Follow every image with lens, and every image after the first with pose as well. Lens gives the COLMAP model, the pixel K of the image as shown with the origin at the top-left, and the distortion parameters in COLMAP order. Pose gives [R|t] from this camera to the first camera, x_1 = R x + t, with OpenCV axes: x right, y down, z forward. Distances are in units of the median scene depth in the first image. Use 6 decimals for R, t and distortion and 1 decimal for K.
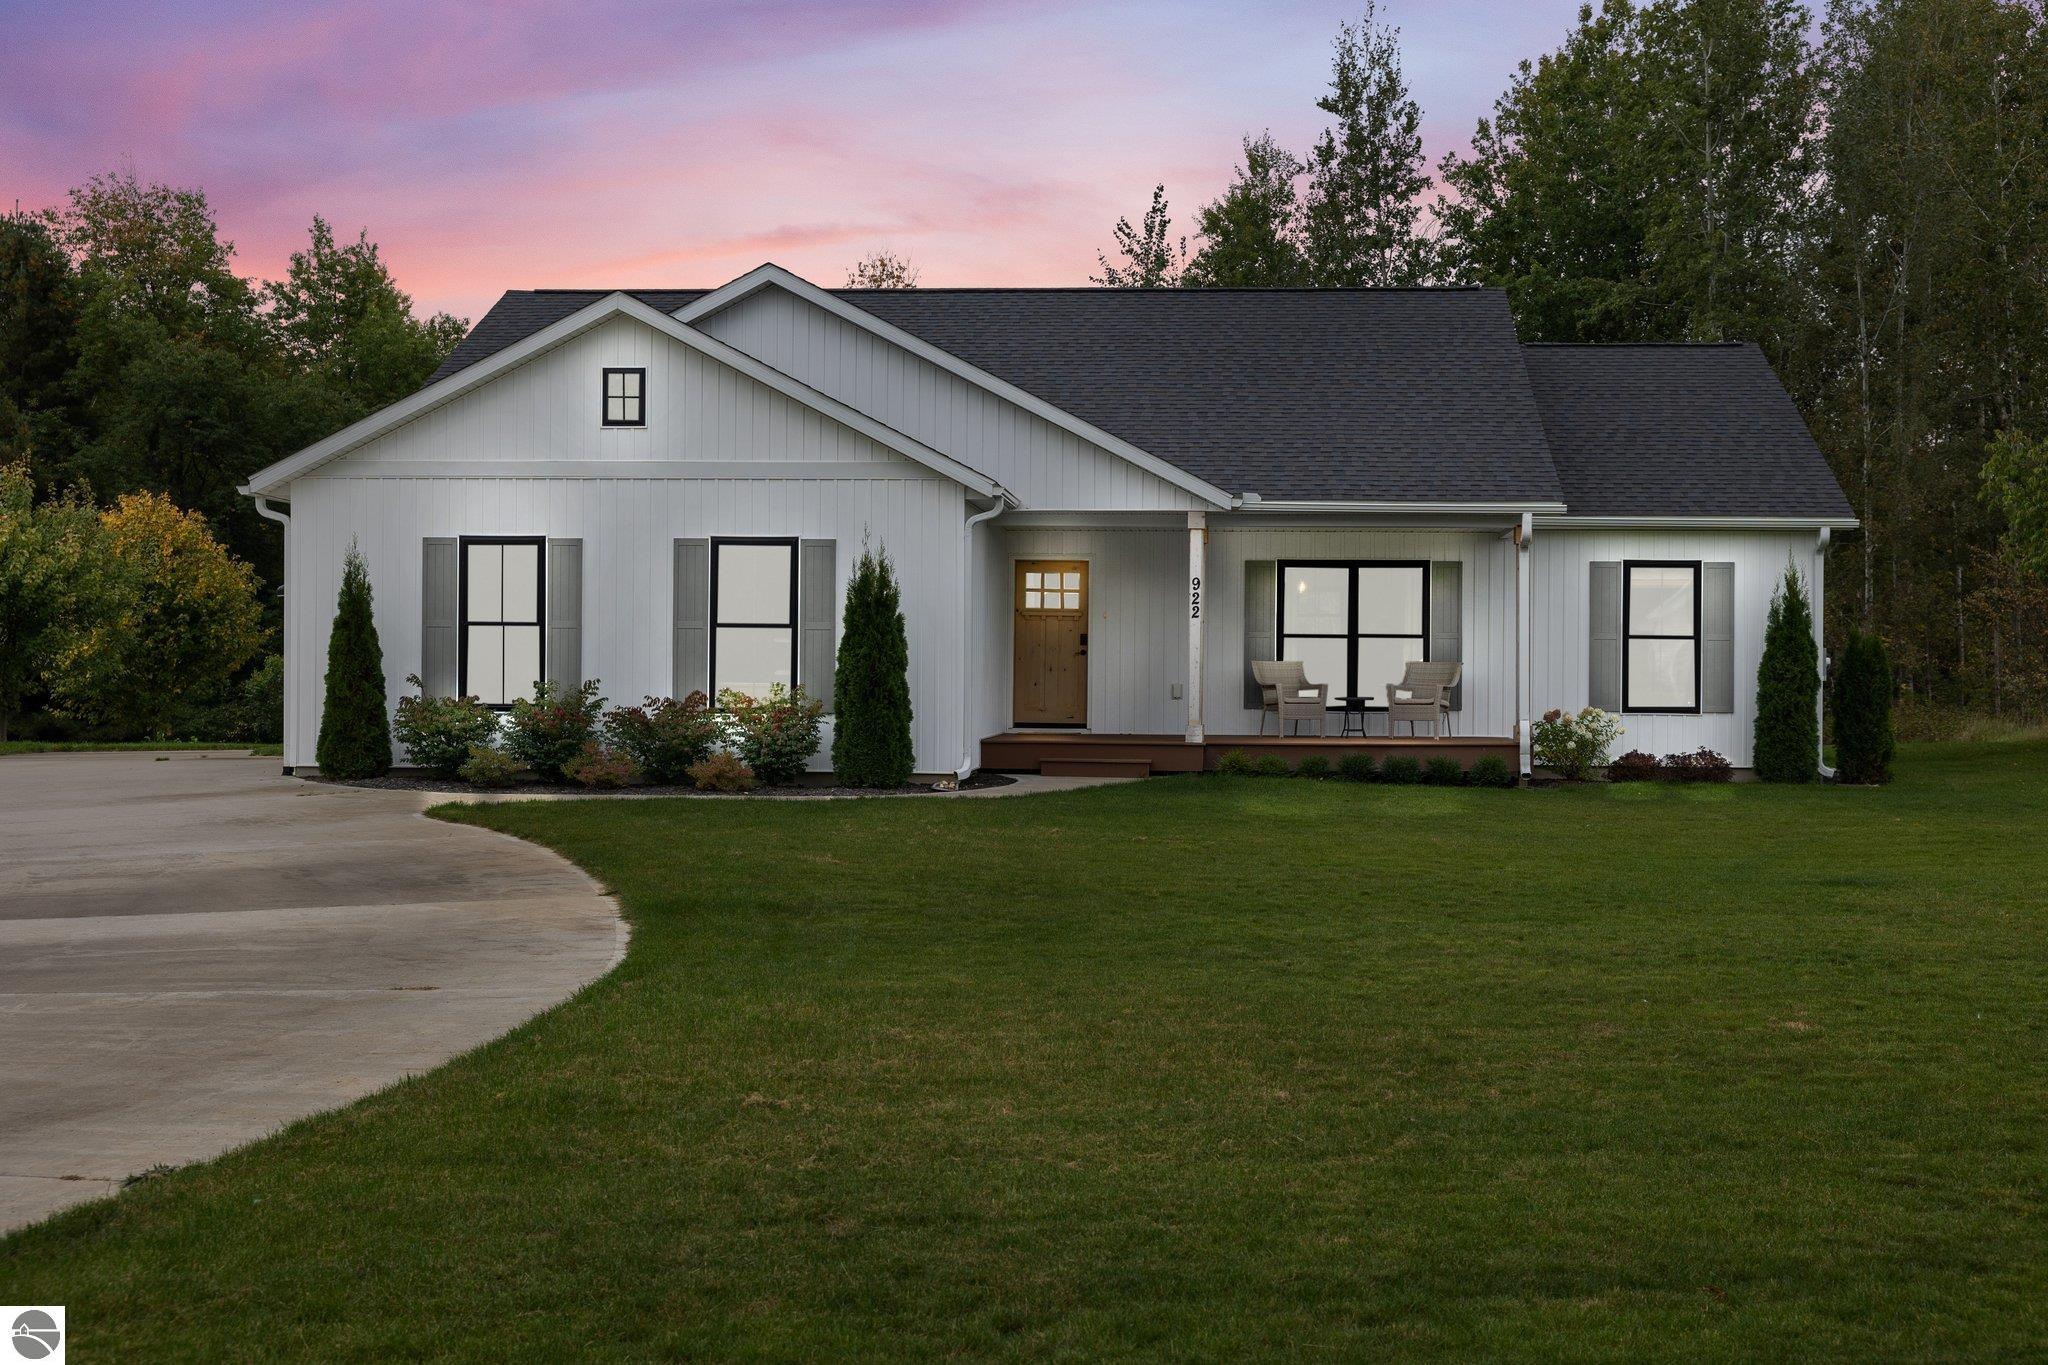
lens RADIAL K [[2498.8, 0, 1024.0], [0, 2498.8, 682.5], [0, 0, 1]] dist [0.009674, 0.013904]
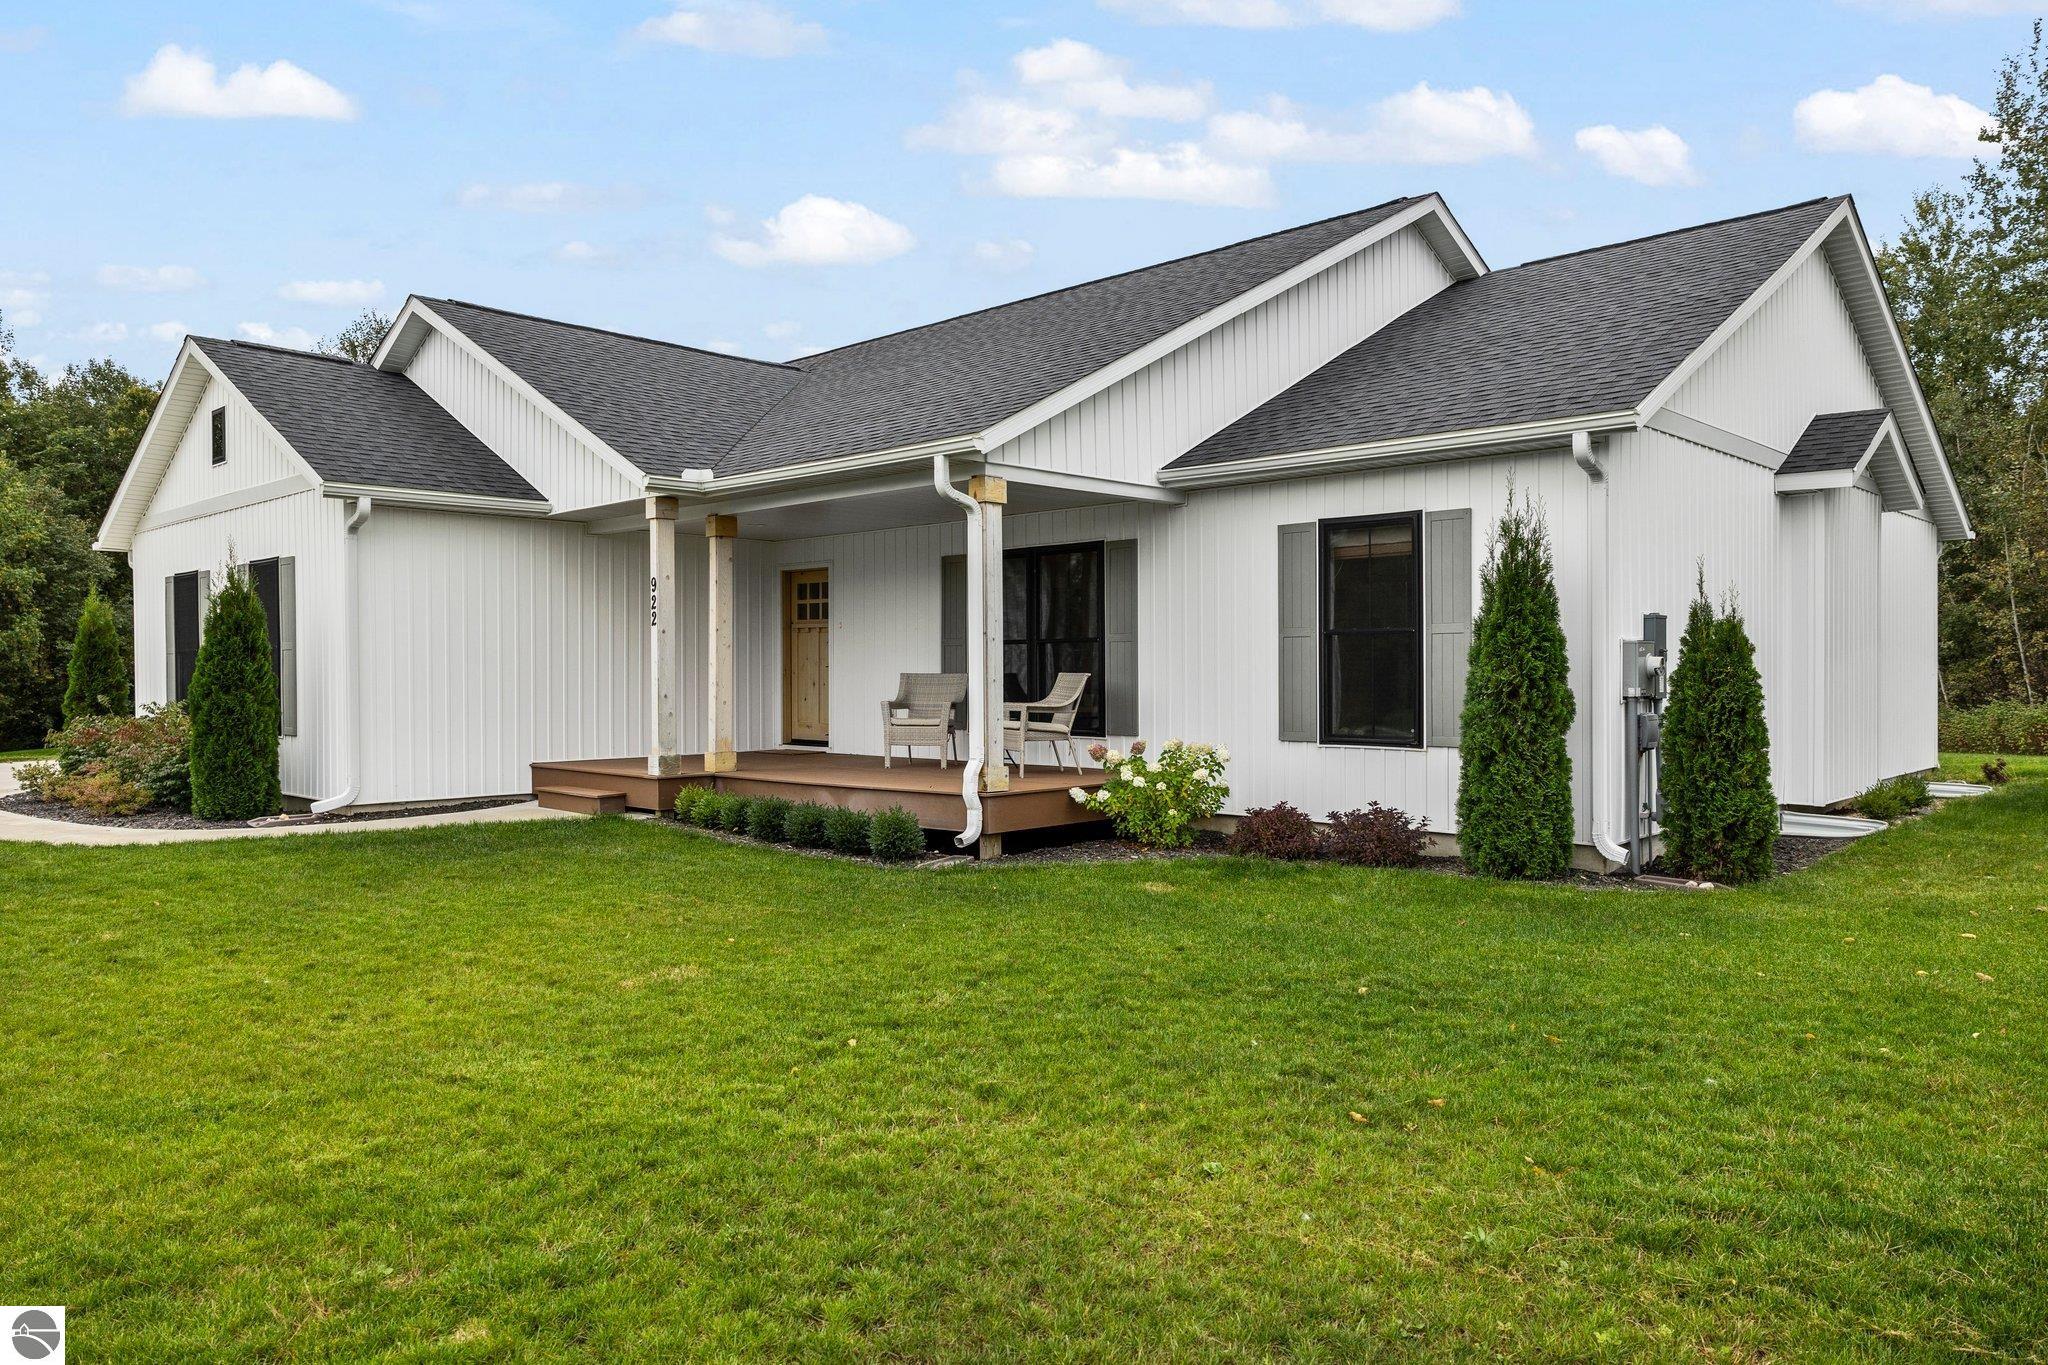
lens RADIAL K [[1370.3, 0, 1021.8], [0, 1370.3, 657.9], [0, 0, 1]] dist [0.009778, 0.001266]
pose [[0.770559, -0.016781, -0.637147, 0.468606], [0.010160, 0.999850, -0.014047, -0.007472], [0.637287, 0.004350, 0.770614, 0.746912]]
